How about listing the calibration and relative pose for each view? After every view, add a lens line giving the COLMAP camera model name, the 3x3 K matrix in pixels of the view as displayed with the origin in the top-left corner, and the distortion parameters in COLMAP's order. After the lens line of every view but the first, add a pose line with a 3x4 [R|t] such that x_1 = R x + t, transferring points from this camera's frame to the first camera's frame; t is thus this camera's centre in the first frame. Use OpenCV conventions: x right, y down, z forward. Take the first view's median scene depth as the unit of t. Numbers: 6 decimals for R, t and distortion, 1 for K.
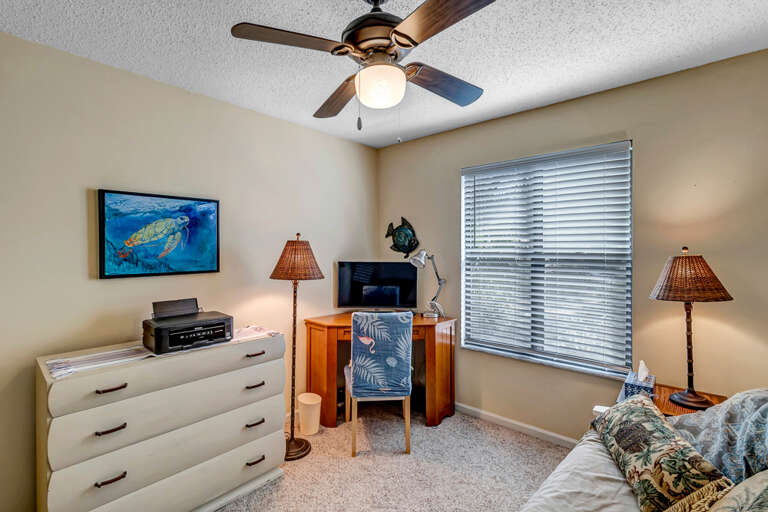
lens RADIAL K [[361.8, 0, 380.6], [0, 361.8, 250.0], [0, 0, 1]] dist [-0.002827, 0.001135]
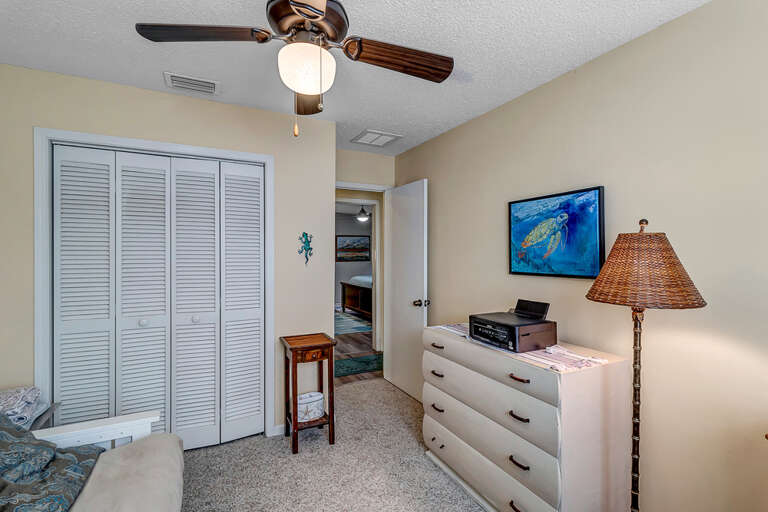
lens RADIAL K [[361.8, 0, 380.5], [0, 361.8, 254.8], [0, 0, 1]] dist [-0.002827, 0.001135]
pose [[-0.390077, 0.008174, -0.920746, 0.490443], [-0.002226, 0.999949, 0.009820, 0.002309], [0.920780, 0.005880, -0.390039, 0.964278]]
